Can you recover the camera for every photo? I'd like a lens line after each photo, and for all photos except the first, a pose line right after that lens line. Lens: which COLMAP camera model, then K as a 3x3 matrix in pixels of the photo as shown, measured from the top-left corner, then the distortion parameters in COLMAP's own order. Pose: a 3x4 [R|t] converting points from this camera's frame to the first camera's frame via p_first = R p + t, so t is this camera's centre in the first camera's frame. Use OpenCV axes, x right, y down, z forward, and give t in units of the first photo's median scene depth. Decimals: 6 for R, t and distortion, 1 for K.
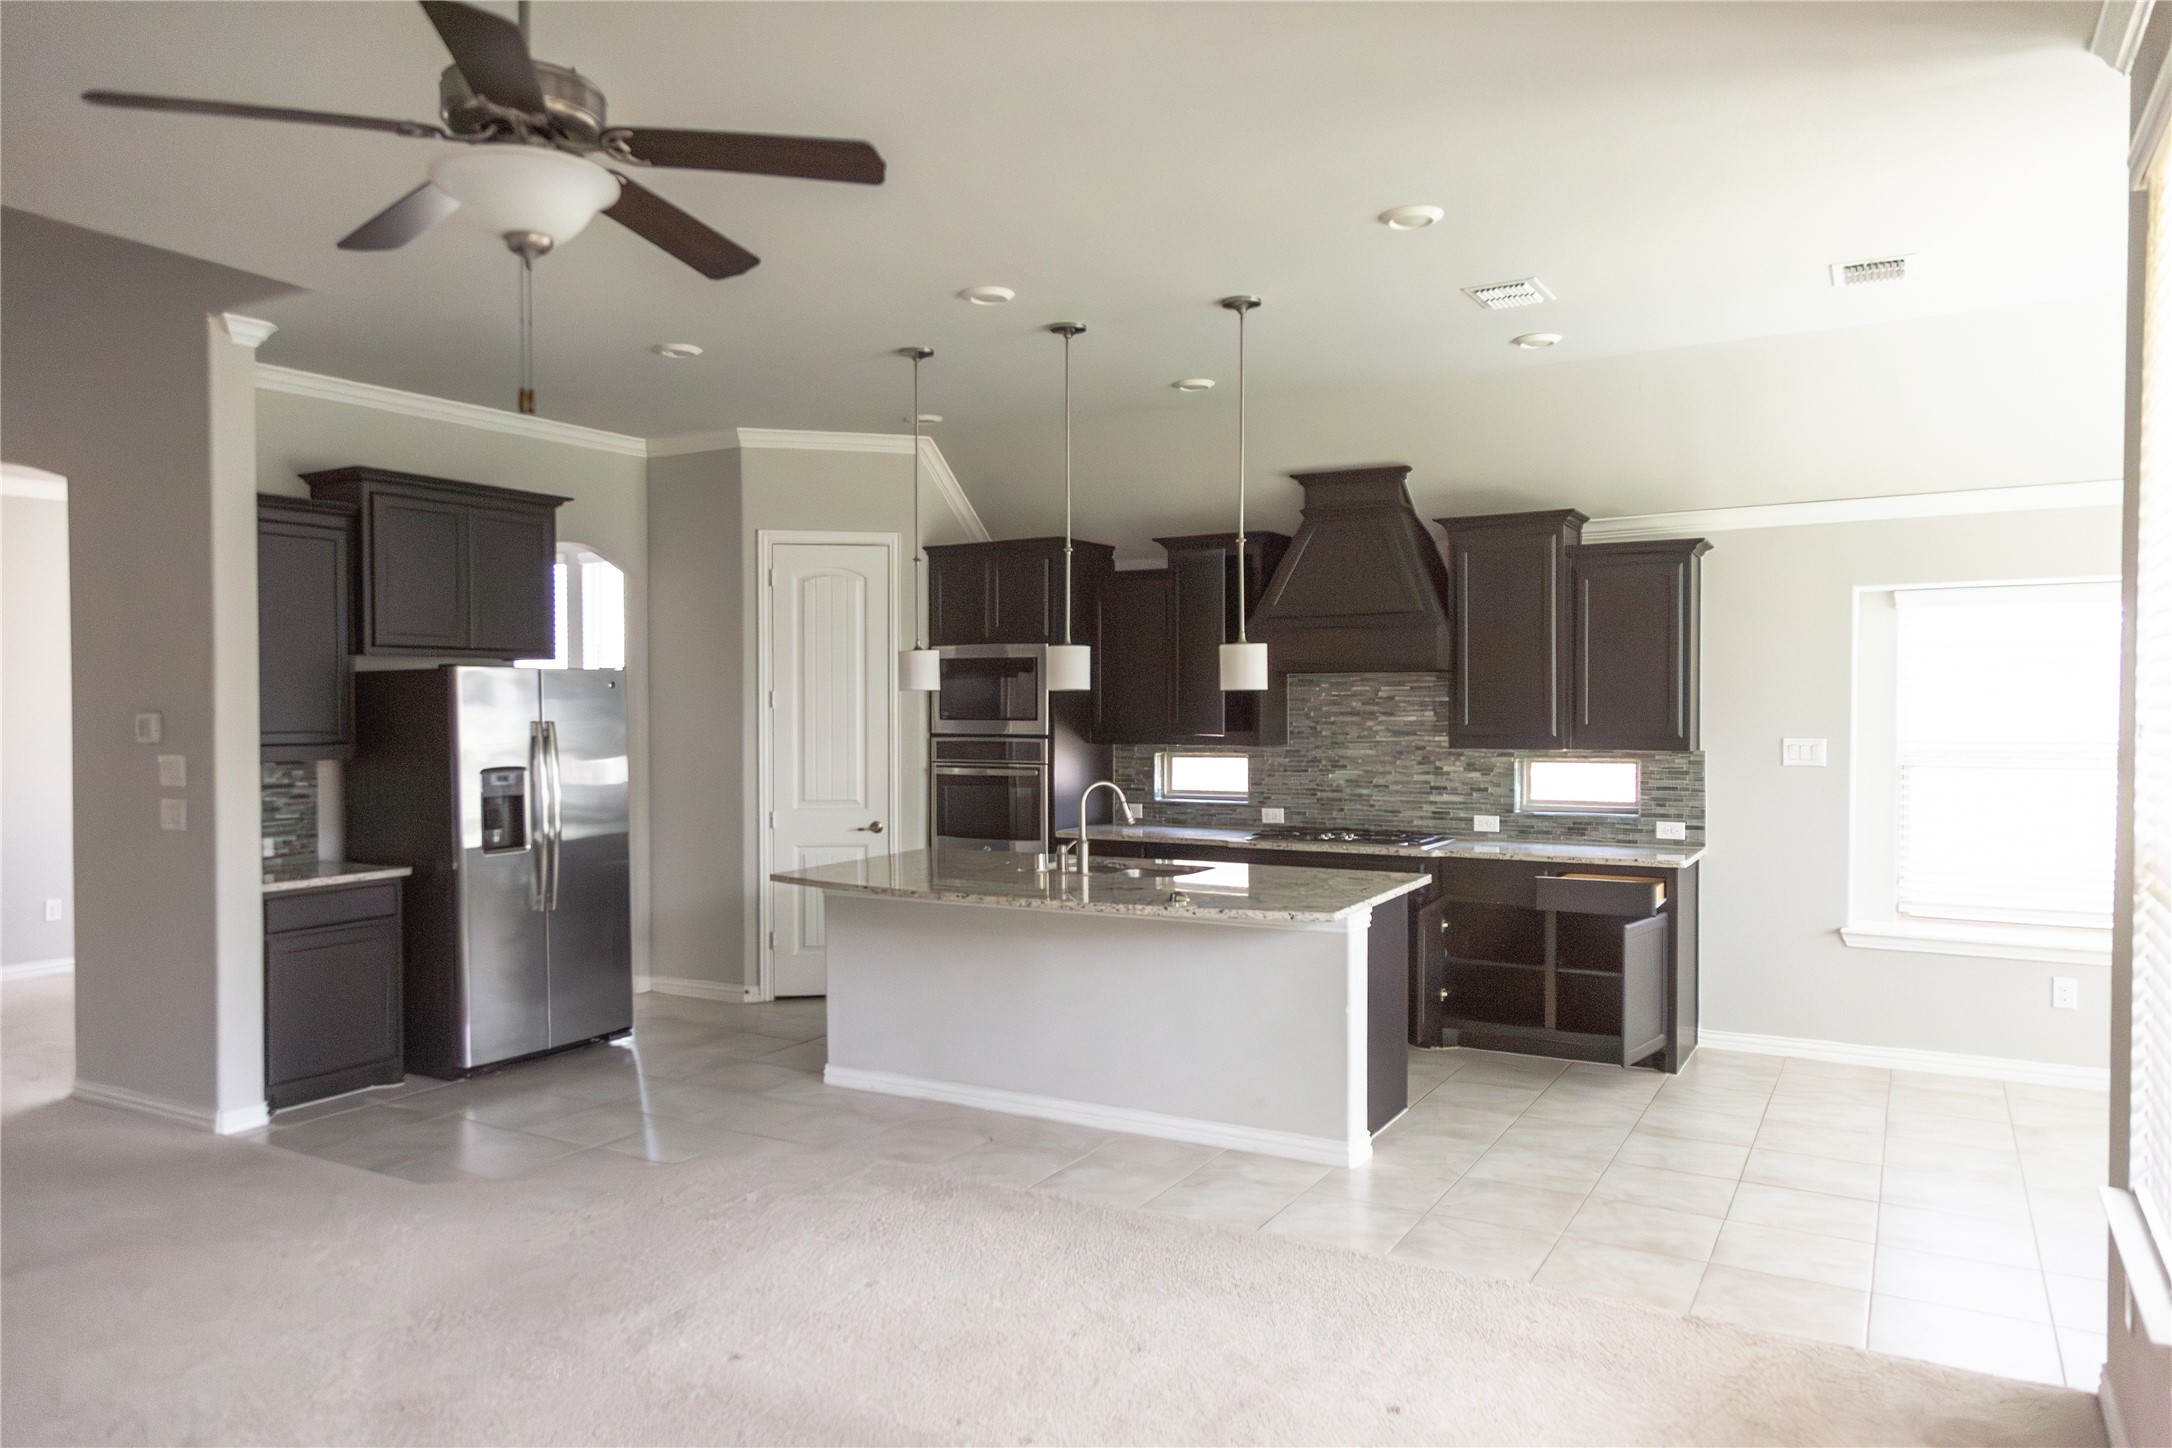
lens RADIAL K [[1443.3, 0, 1085.3], [0, 1443.3, 732.3], [0, 0, 1]] dist [0.009656, 0.007577]
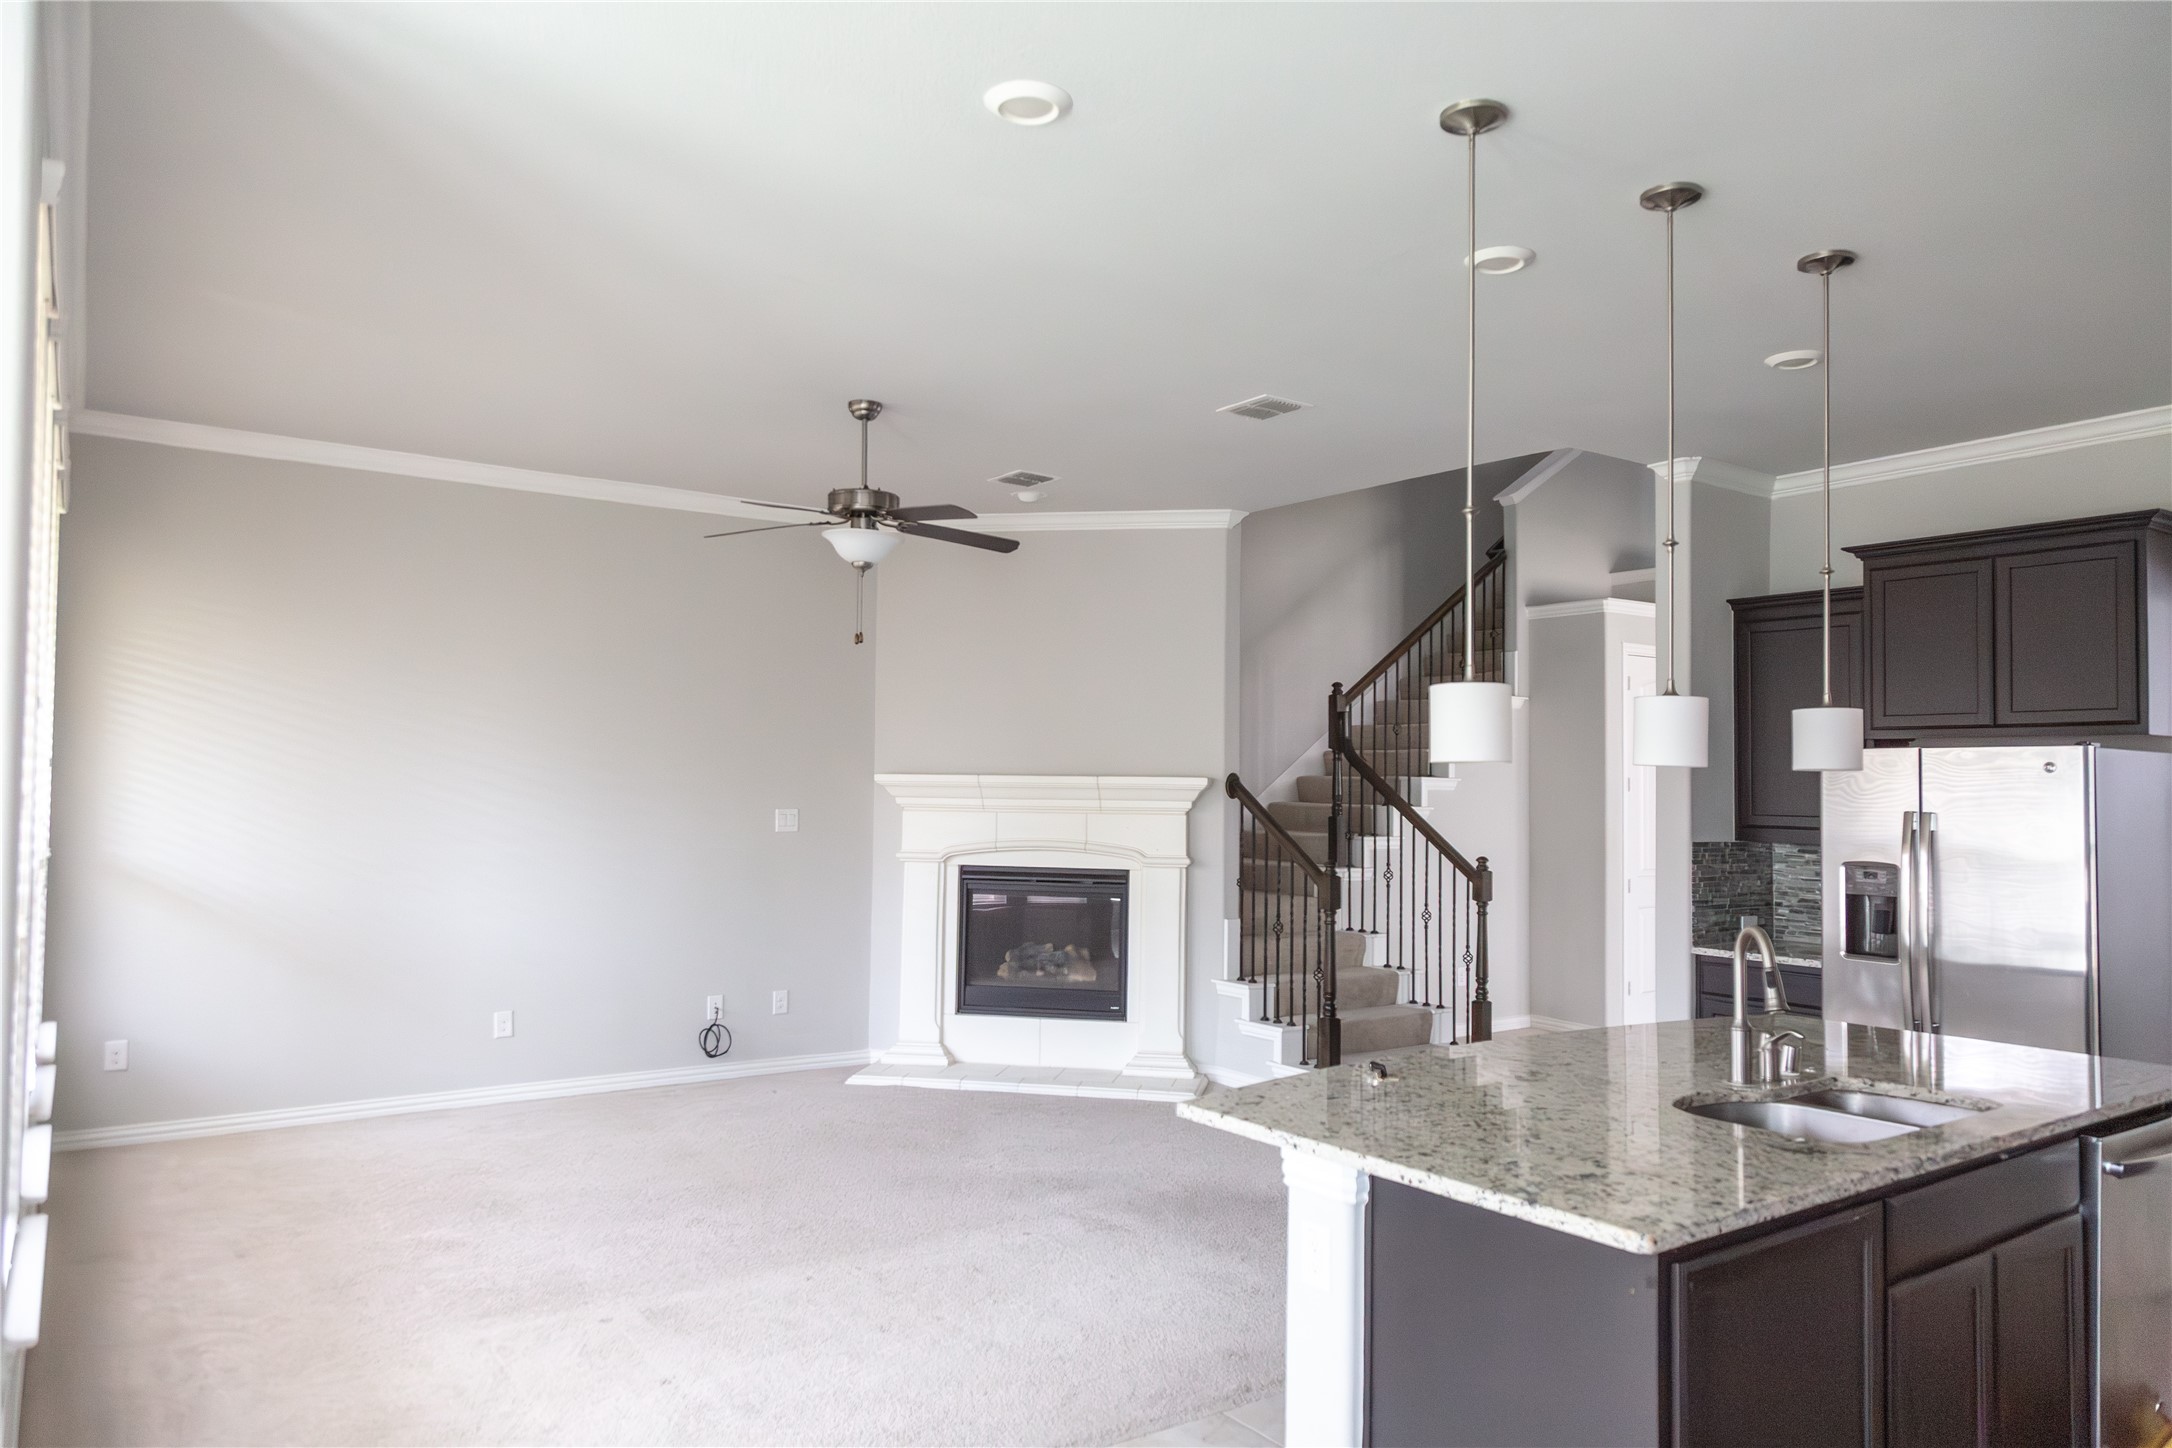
lens RADIAL K [[1436.5, 0, 1082.8], [0, 1436.5, 733.1], [0, 0, 1]] dist [0.009595, -0.000335]
pose [[-0.420500, -0.034894, -0.906621, 0.547053], [-0.031591, 0.999217, -0.023806, -0.016973], [0.906742, 0.018631, -0.421273, 0.856460]]
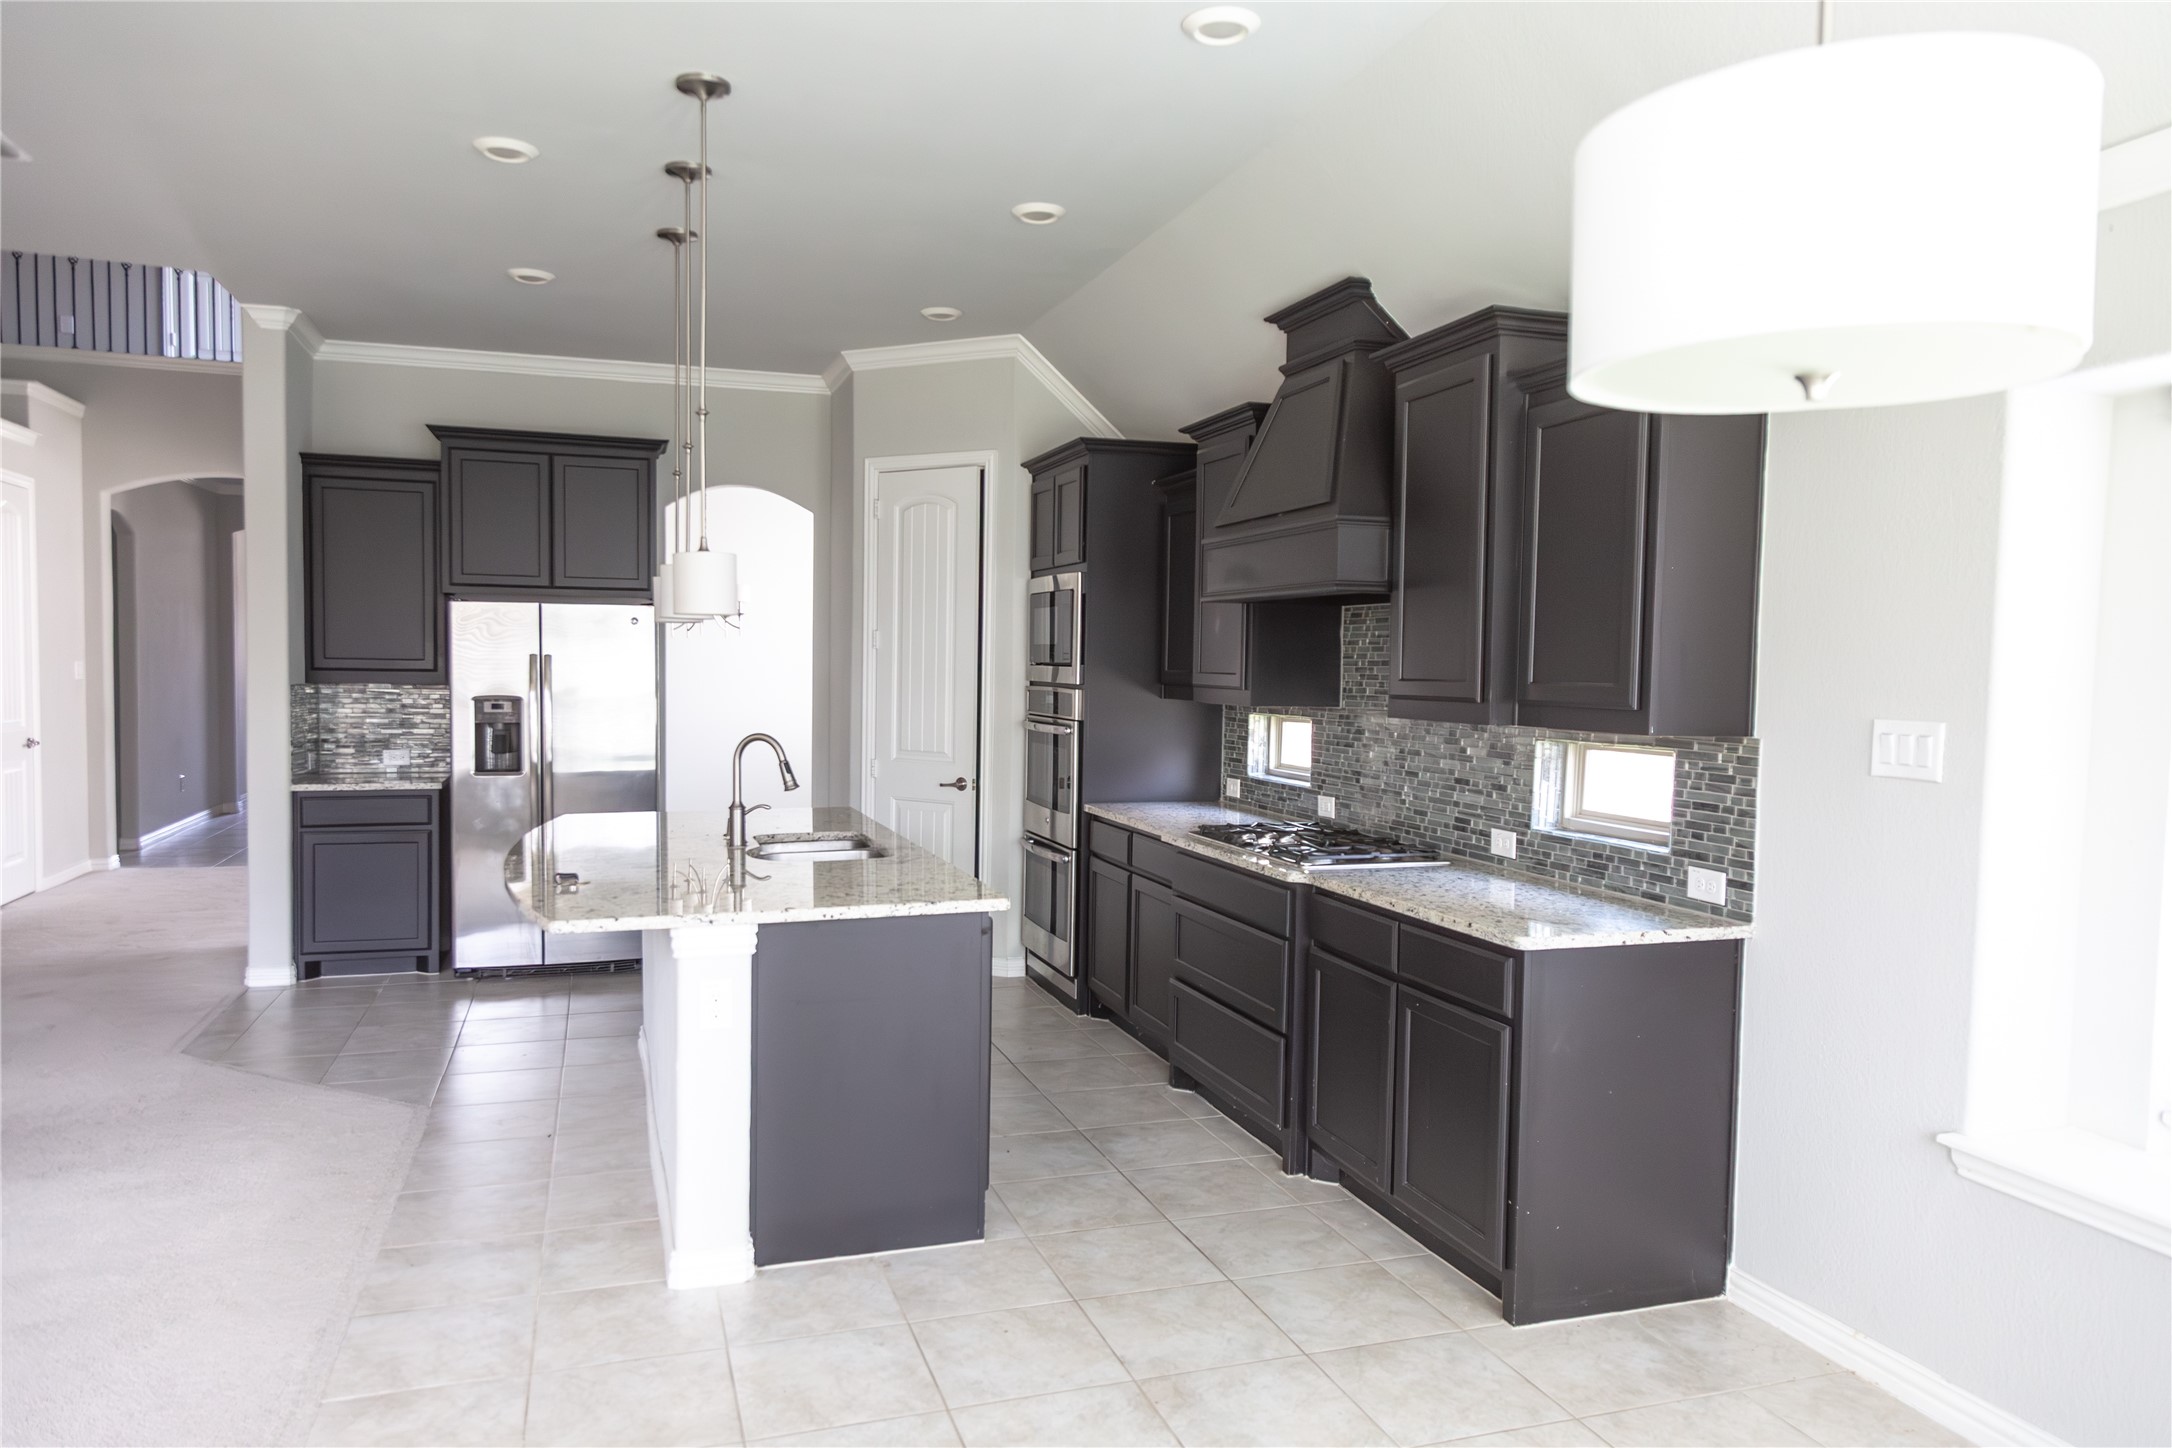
lens RADIAL K [[1443.3, 0, 1085.3], [0, 1443.3, 732.3], [0, 0, 1]] dist [0.009656, 0.007577]
pose [[0.747299, 0.046713, -0.662844, 0.583230], [-0.030275, 0.998884, 0.036263, -0.001037], [0.663798, -0.007032, 0.747879, 0.446862]]
